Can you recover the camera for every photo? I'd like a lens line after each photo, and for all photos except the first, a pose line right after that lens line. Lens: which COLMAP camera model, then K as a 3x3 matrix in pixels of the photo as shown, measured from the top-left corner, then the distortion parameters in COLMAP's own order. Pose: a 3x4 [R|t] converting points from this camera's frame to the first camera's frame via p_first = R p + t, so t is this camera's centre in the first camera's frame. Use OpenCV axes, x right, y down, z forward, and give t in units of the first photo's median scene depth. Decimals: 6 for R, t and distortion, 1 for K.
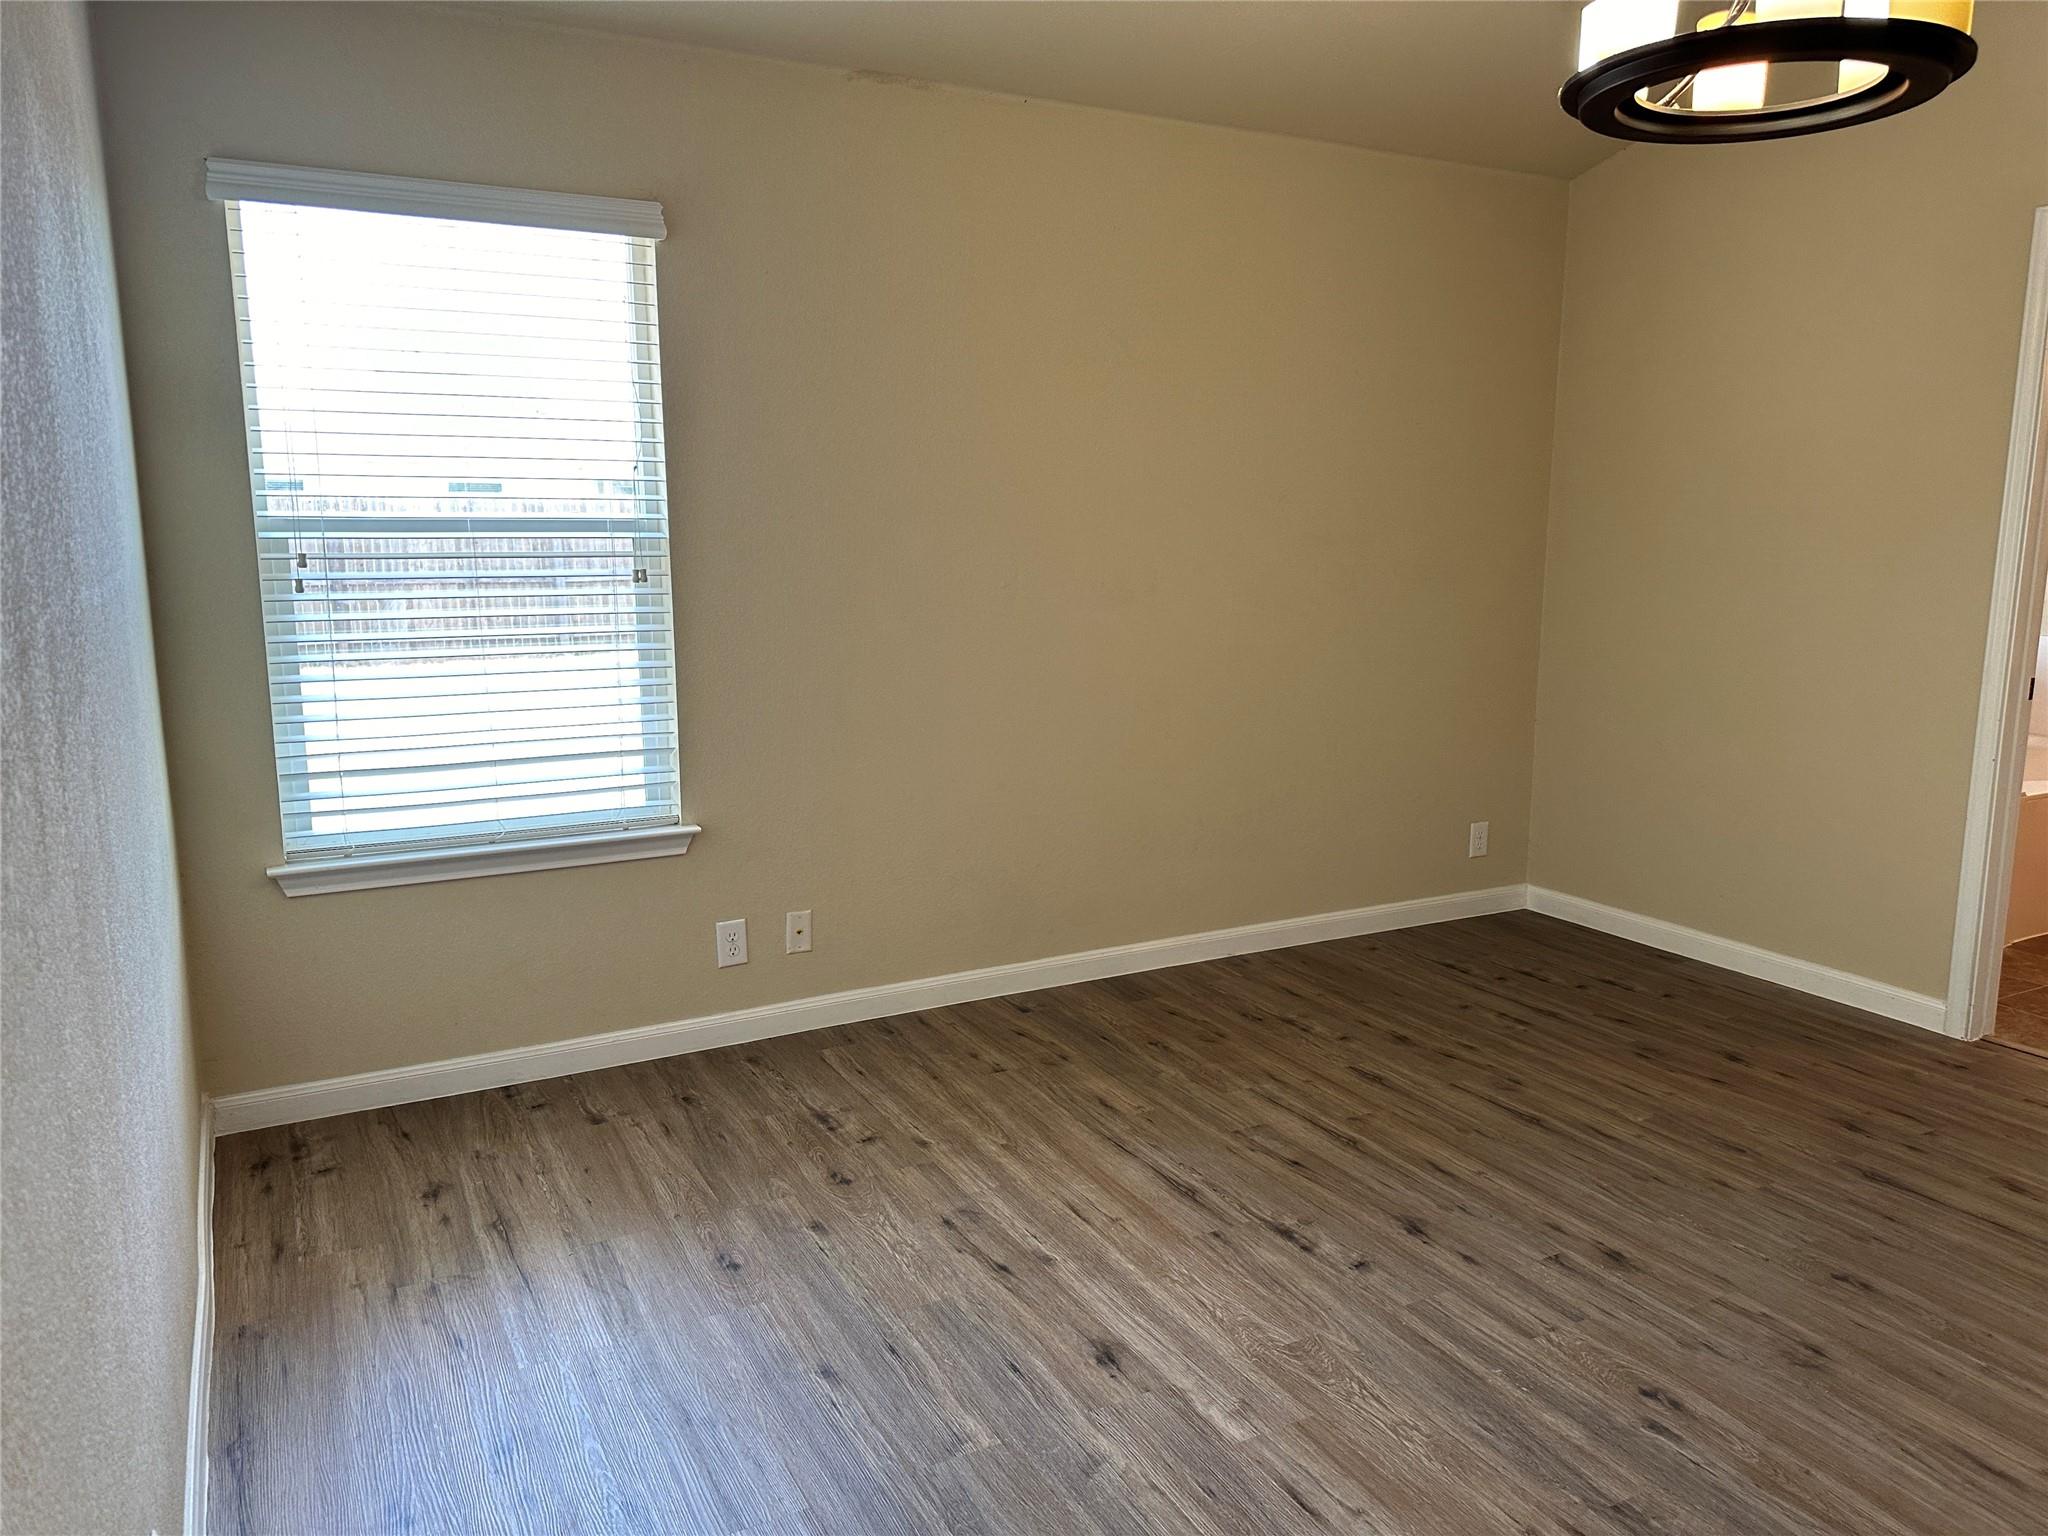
lens RADIAL K [[1439.4, 0, 1045.7], [0, 1439.4, 776.1], [0, 0, 1]] dist [0.061154, -0.082380]
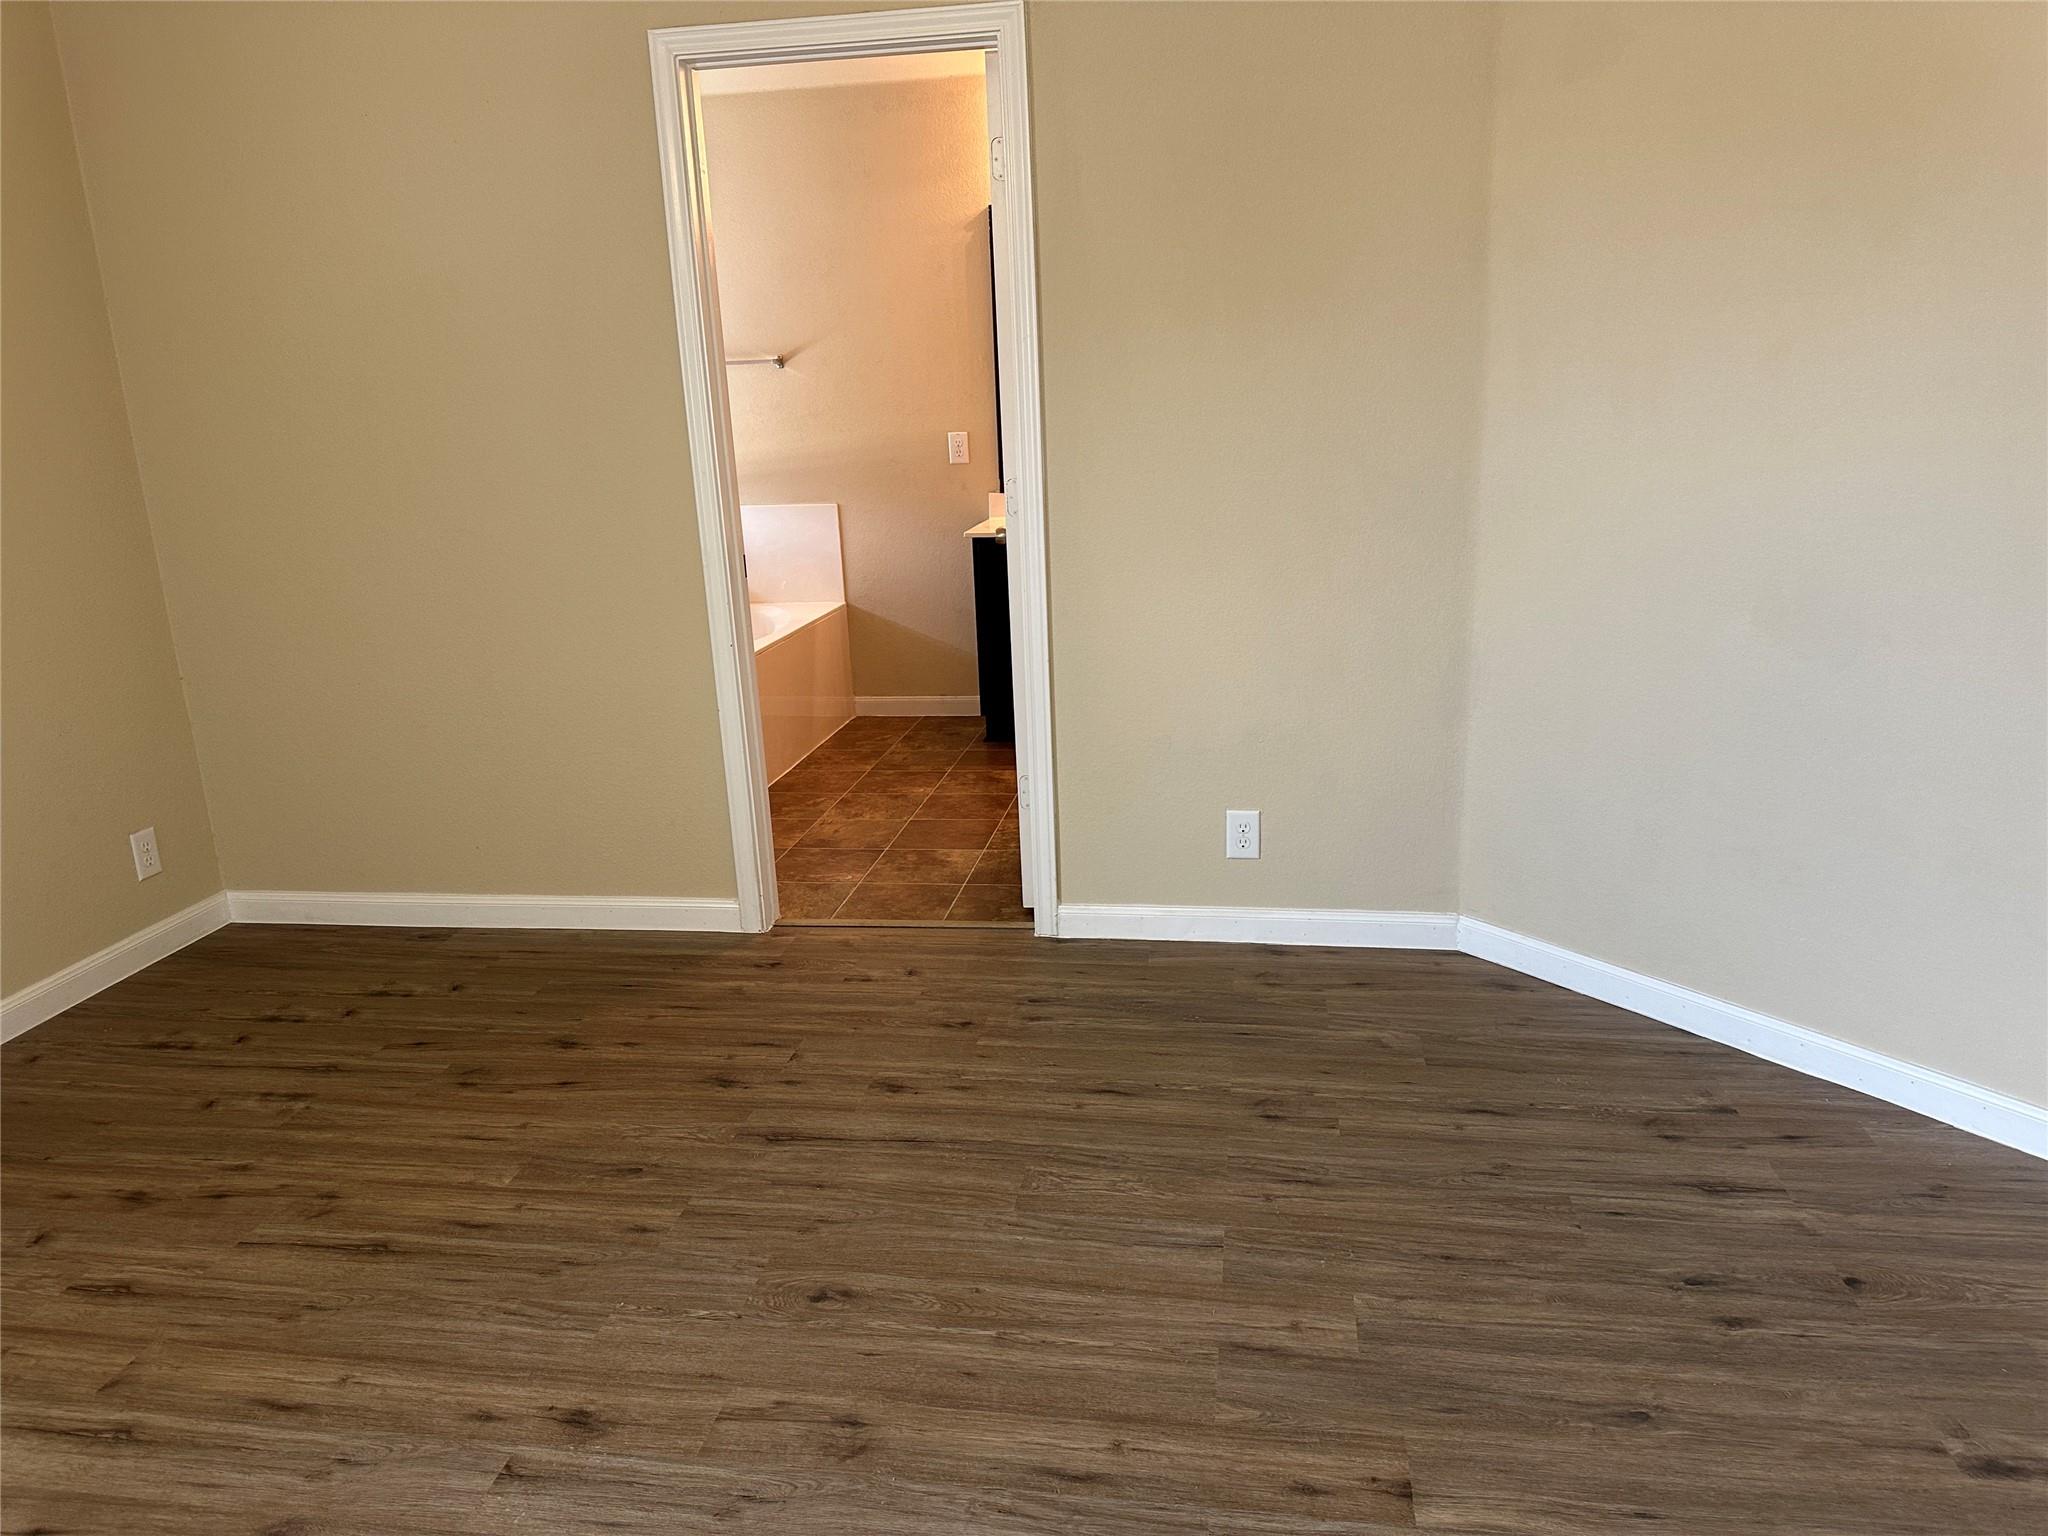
lens RADIAL K [[1439.4, 0, 1012.5], [0, 1439.4, 765.5], [0, 0, 1]] dist [0.061154, -0.082380]
pose [[0.620329, -0.230912, 0.749581, 0.046398], [0.180440, 0.972062, 0.150122, -0.046976], [-0.763304, 0.042130, 0.644664, 0.286358]]
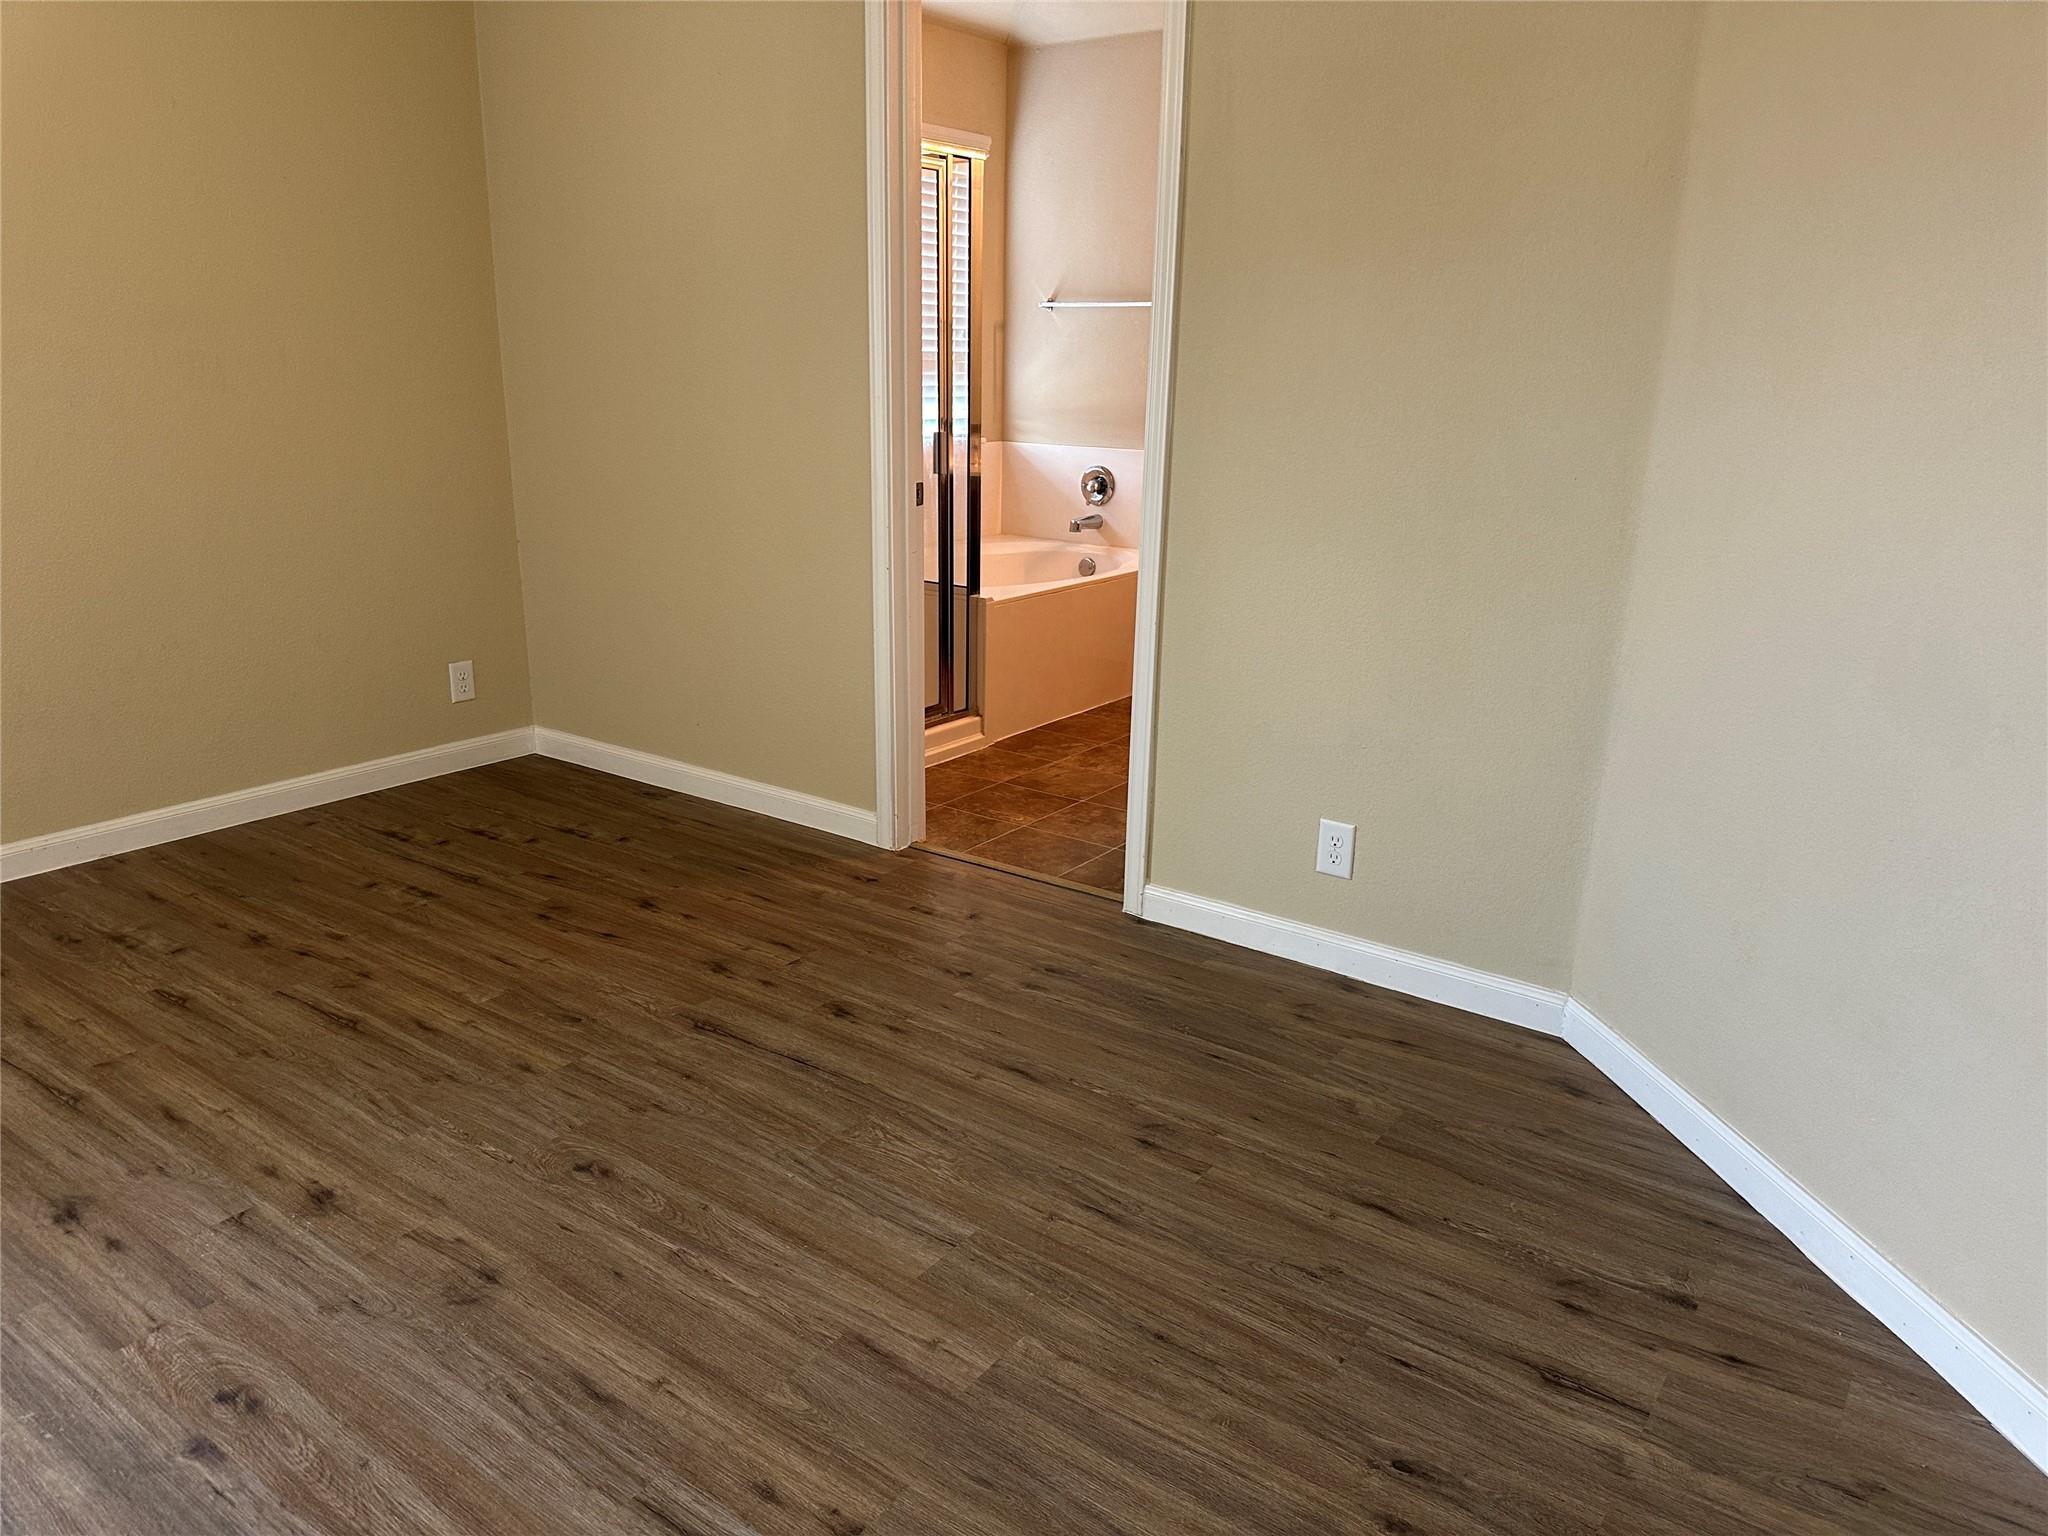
lens RADIAL K [[1439.4, 0, 998.7], [0, 1439.4, 751.6], [0, 0, 1]] dist [0.061154, -0.082380]
pose [[0.907325, -0.103332, 0.407534, 0.350482], [0.061381, 0.991497, 0.114741, 0.006892], [-0.415925, -0.079092, 0.905953, 0.091660]]
